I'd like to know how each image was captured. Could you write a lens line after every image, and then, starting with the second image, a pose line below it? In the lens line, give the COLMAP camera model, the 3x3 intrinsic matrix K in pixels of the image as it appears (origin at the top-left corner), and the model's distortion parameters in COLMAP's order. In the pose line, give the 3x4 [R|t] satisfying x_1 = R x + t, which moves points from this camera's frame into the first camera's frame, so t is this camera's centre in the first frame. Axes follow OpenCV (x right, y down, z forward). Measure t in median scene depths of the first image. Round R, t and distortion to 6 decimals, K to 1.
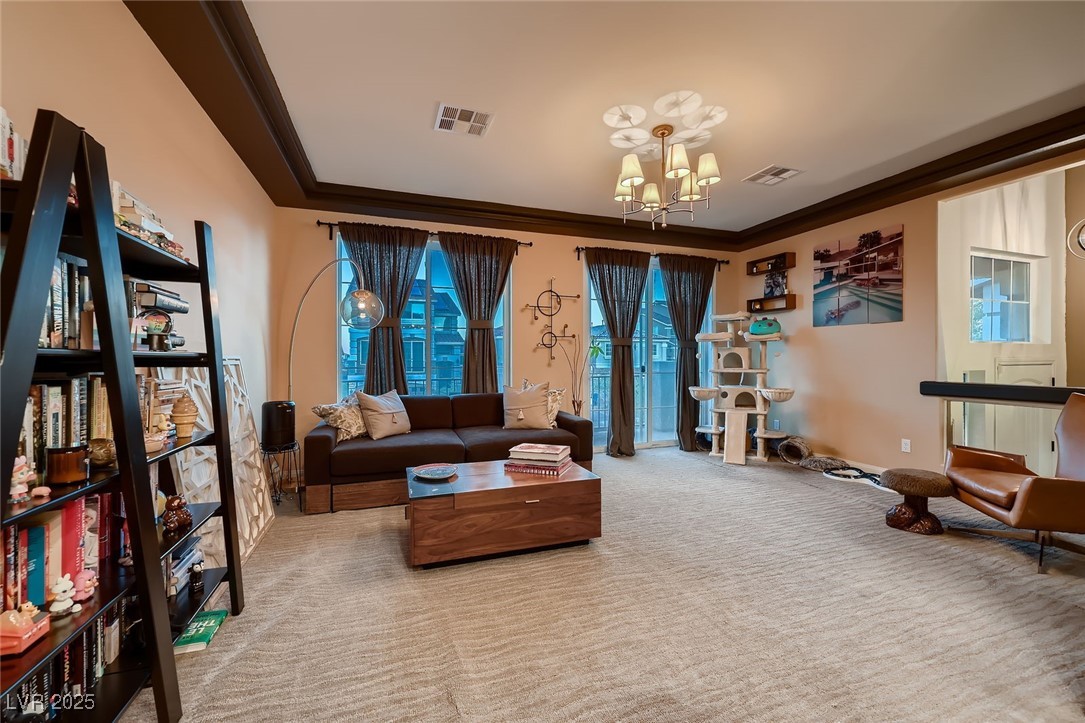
lens RADIAL K [[442.3, 0, 543.2], [0, 442.3, 360.3], [0, 0, 1]] dist [-0.002185, -0.000306]
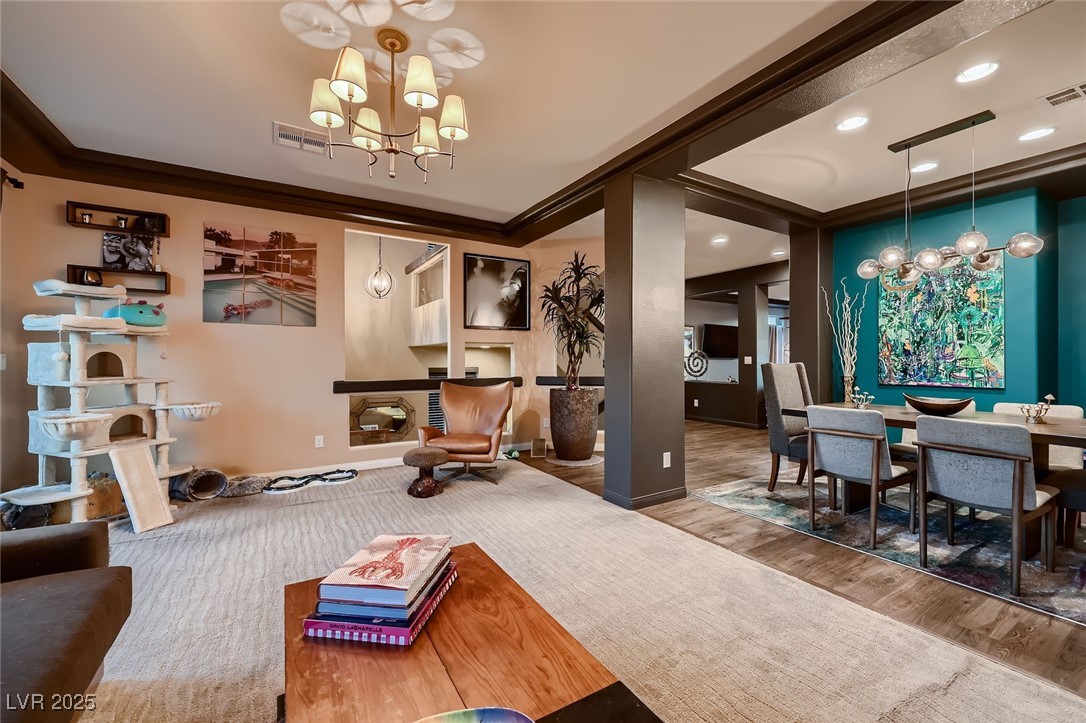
lens RADIAL K [[442.7, 0, 542.1], [0, 442.7, 360.7], [0, 0, 1]] dist [-0.002185, -0.000306]
pose [[-0.218388, -0.000228, 0.975862, -0.327888], [0.005957, 0.999981, 0.001566, -0.003616], [-0.975844, 0.006155, -0.218382, 0.638267]]
